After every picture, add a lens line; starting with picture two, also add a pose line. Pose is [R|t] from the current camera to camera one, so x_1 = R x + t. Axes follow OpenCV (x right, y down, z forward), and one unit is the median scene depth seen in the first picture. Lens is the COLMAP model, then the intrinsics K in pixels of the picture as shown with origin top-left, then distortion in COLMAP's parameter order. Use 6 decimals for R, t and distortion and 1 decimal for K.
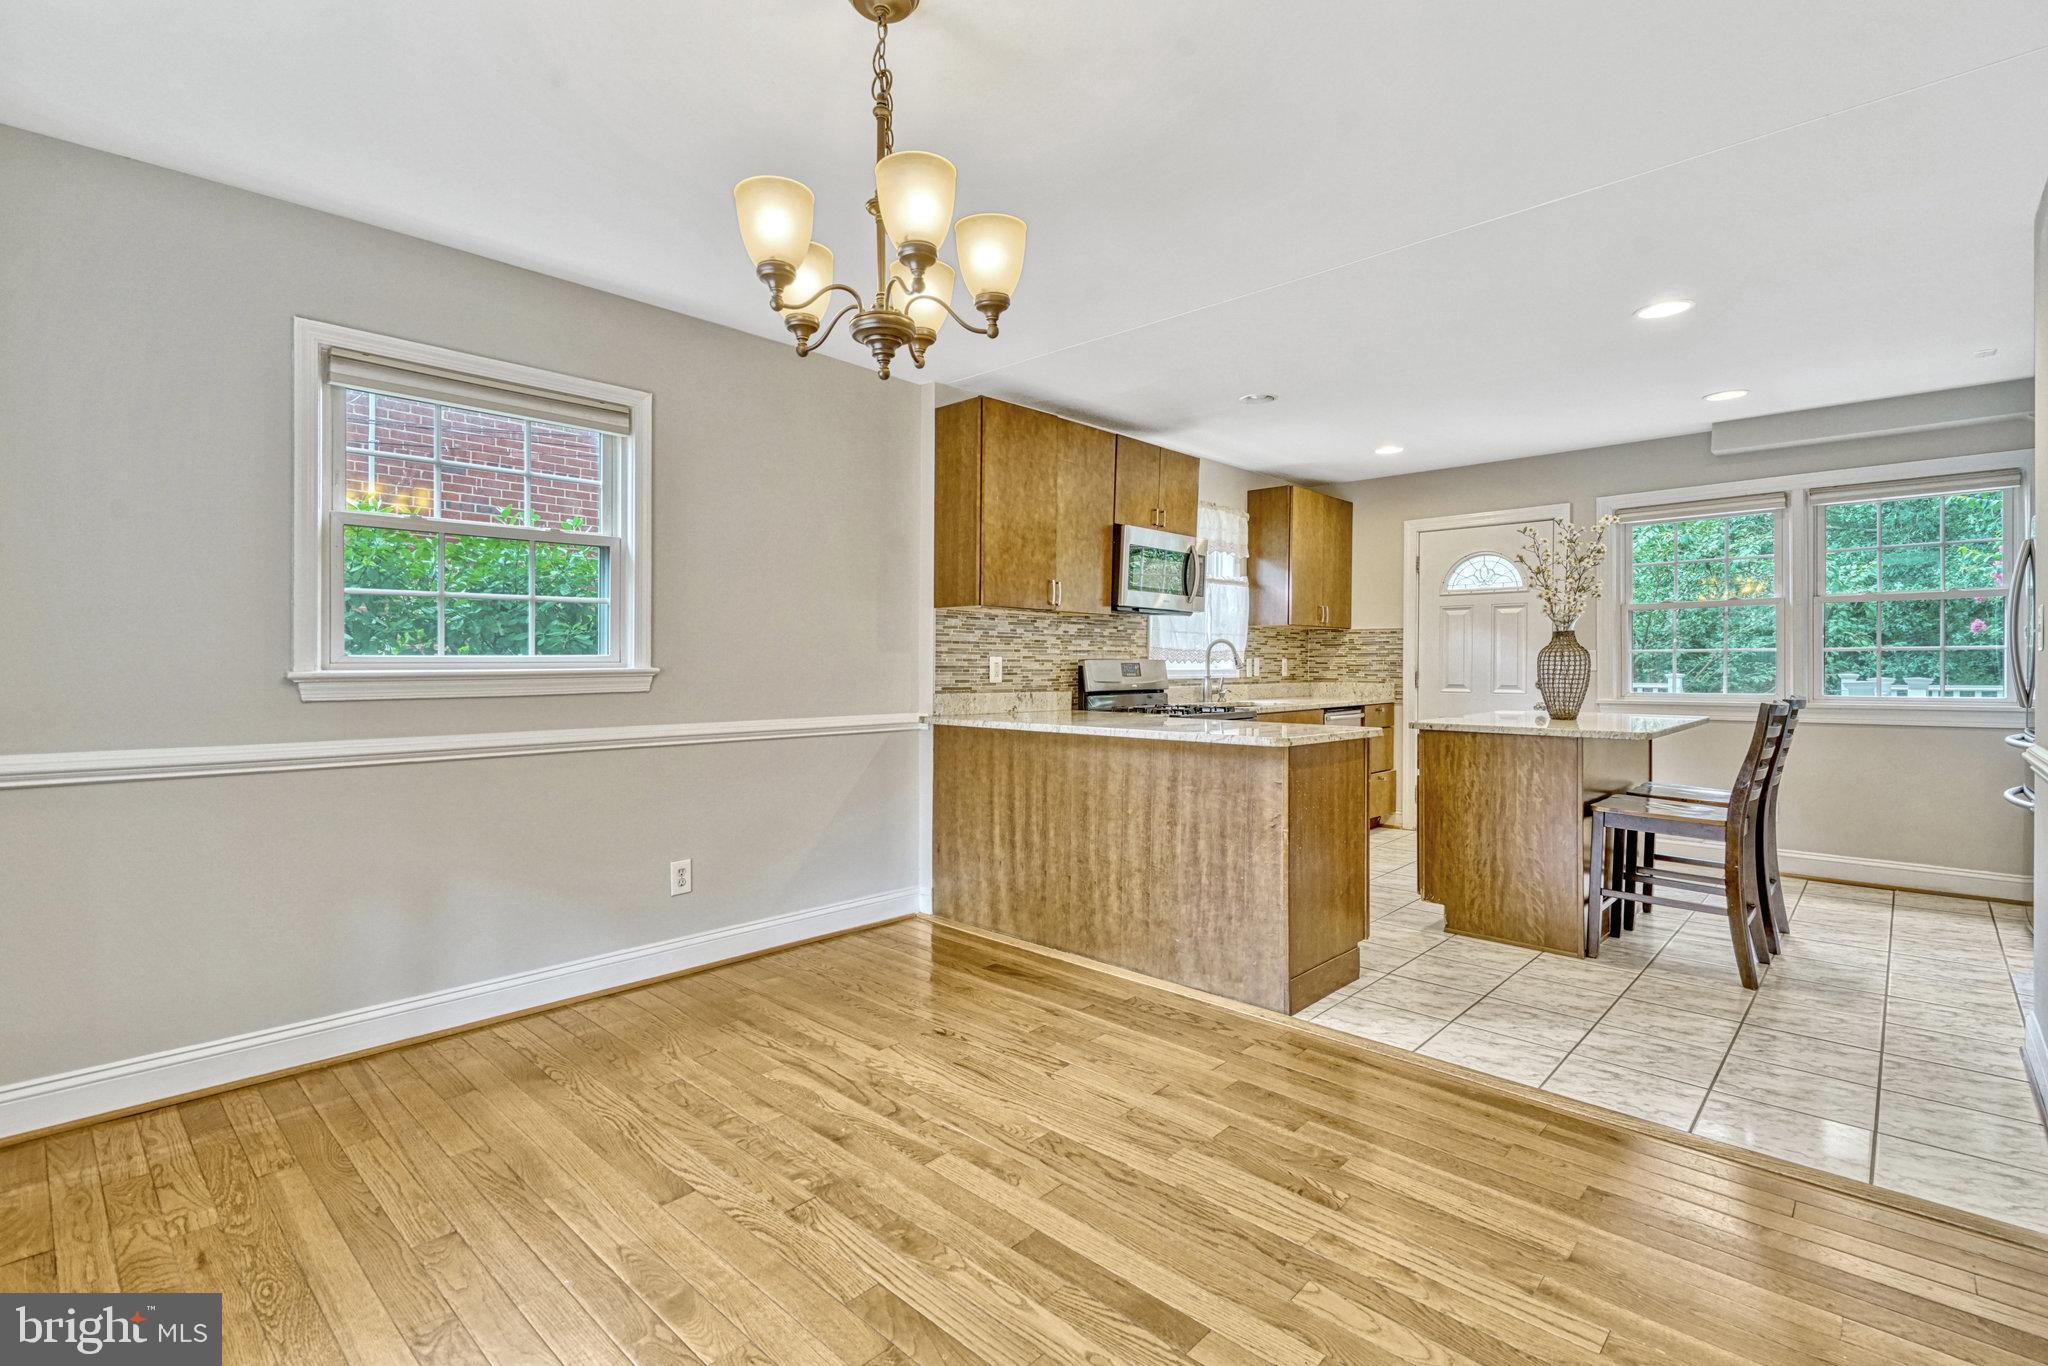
lens RADIAL K [[937.3, 0, 1013.3], [0, 937.3, 665.8], [0, 0, 1]] dist [0.012978, -0.000958]
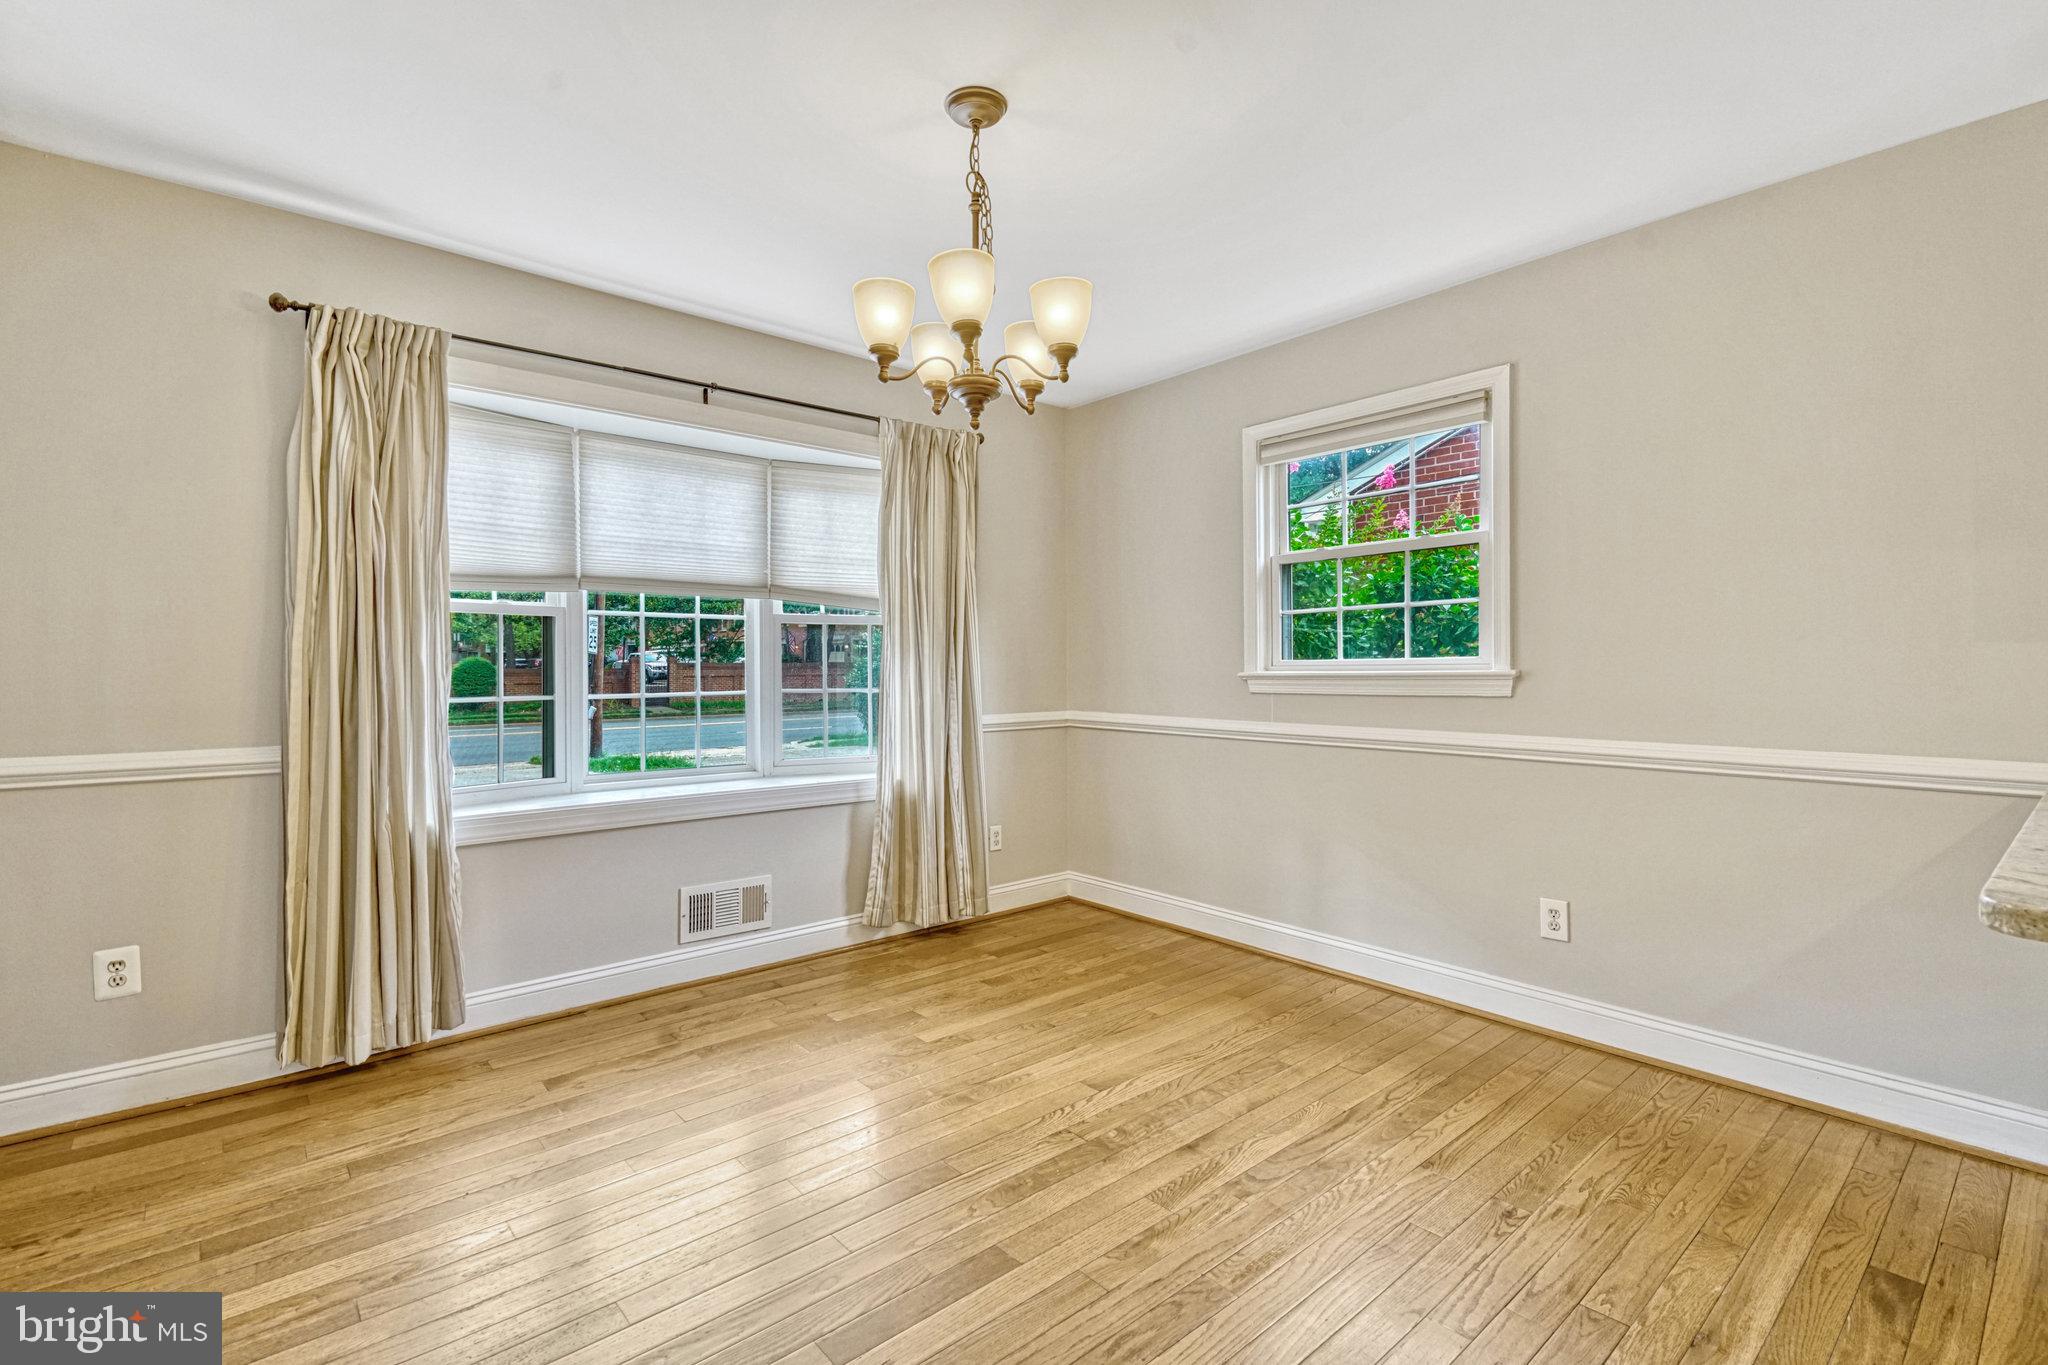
lens RADIAL K [[925.6, 0, 1003.7], [0, 925.6, 675.2], [0, 0, 1]] dist [0.026043, -0.016516]
pose [[-0.114306, 0.010337, -0.993392, 0.466795], [0.001424, 0.999947, 0.010241, -0.003162], [0.993445, -0.000243, -0.114314, 0.530498]]
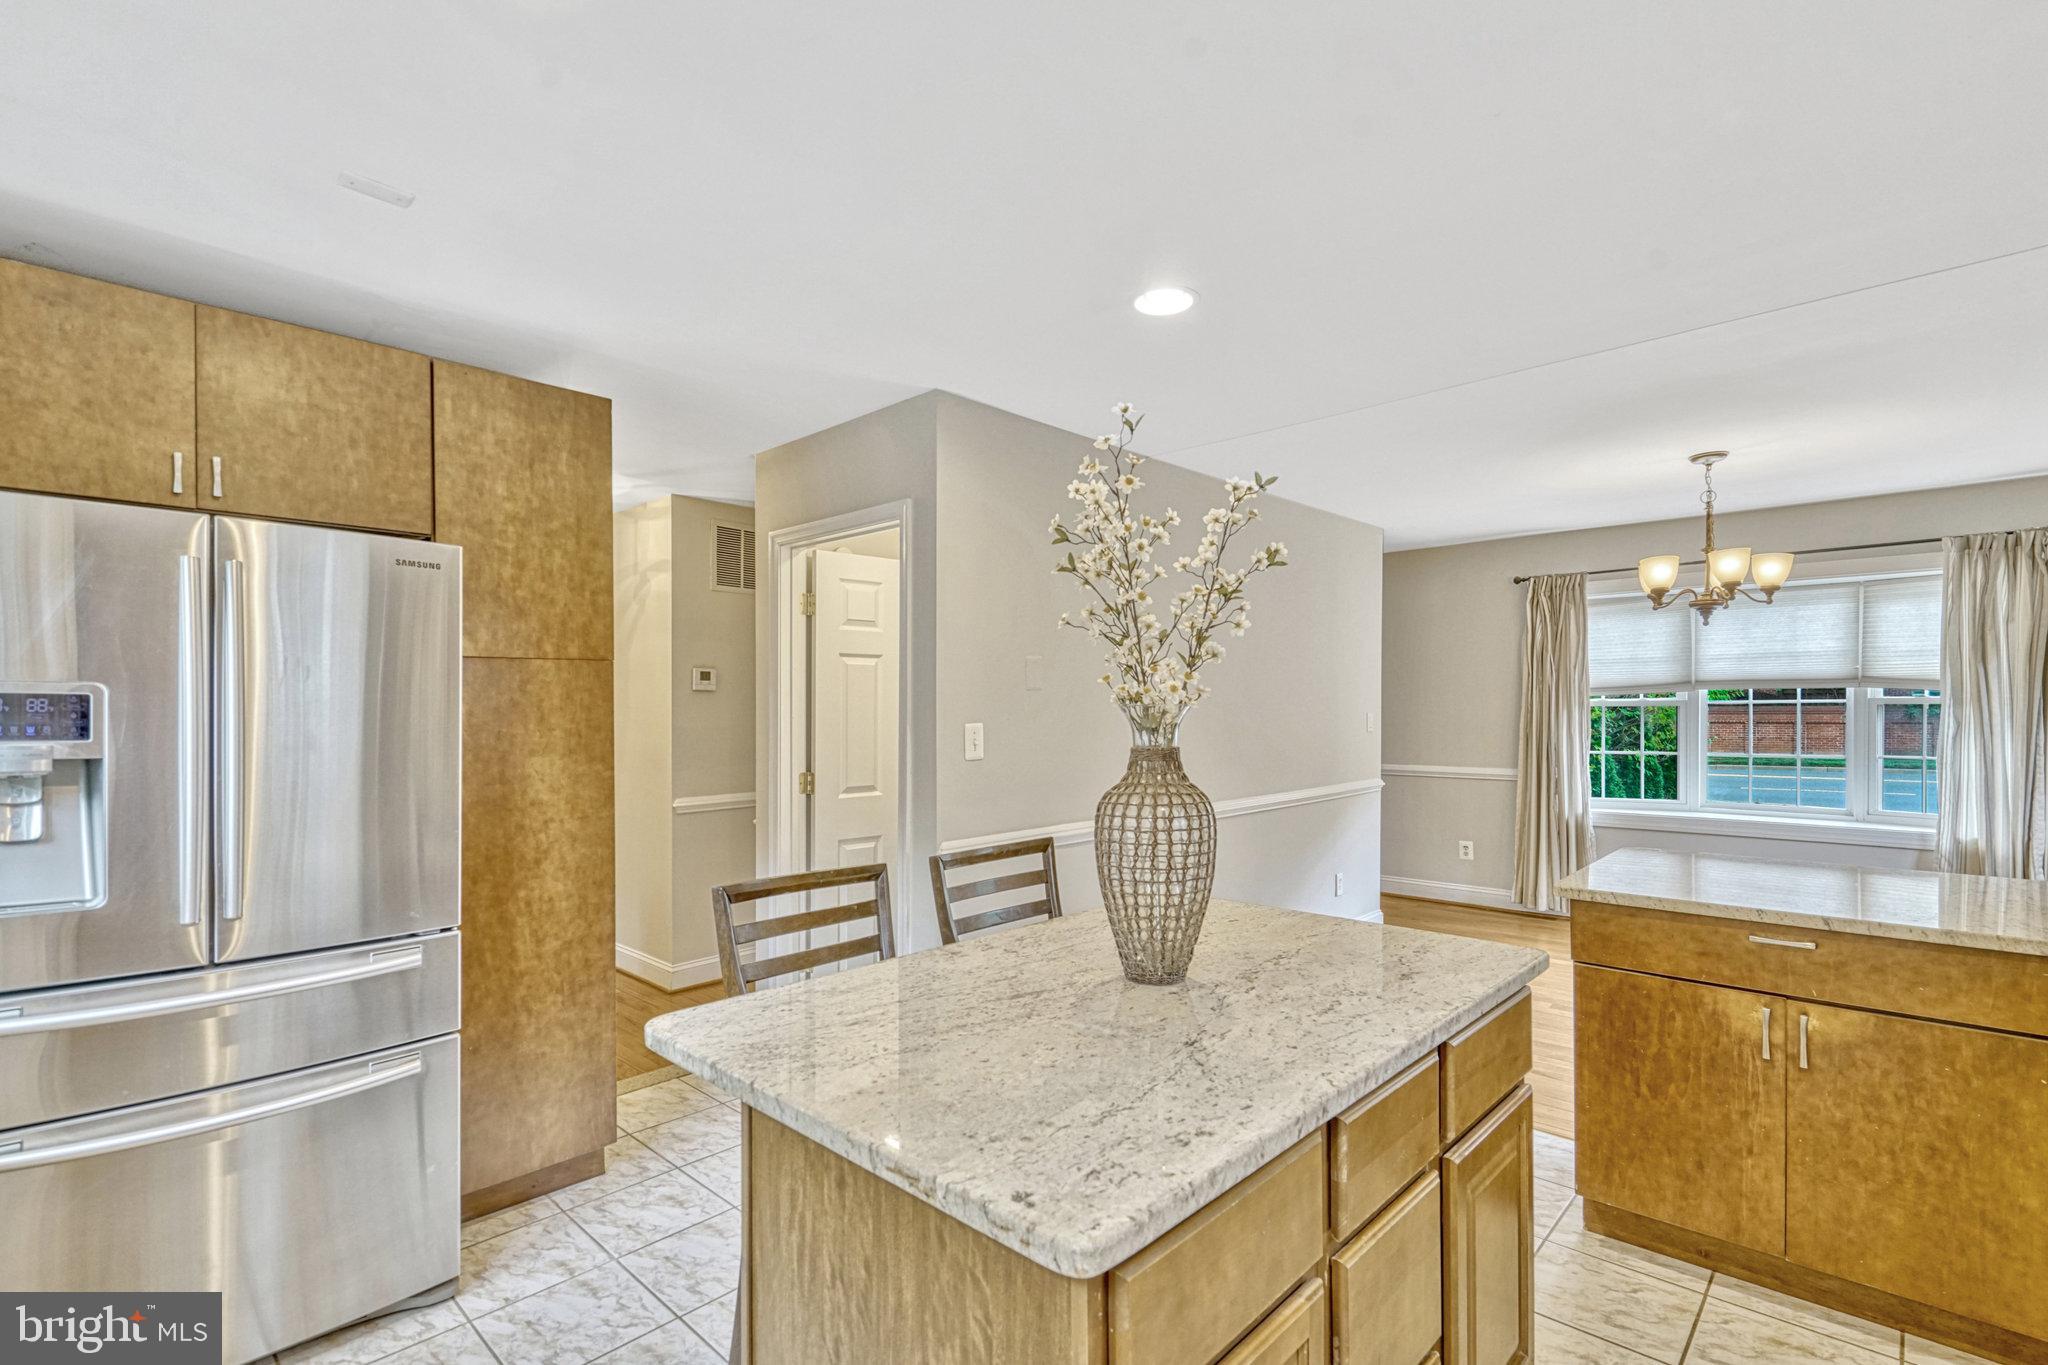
lens RADIAL K [[929.7, 0, 1008.6], [0, 929.7, 708.3], [0, 0, 1]] dist [0.018453, -0.000215]
pose [[-0.999870, 0.010418, 0.012324, 0.689558], [0.010443, 0.999944, 0.001899, -0.058302], [-0.012304, 0.002027, -0.999922, 1.490099]]
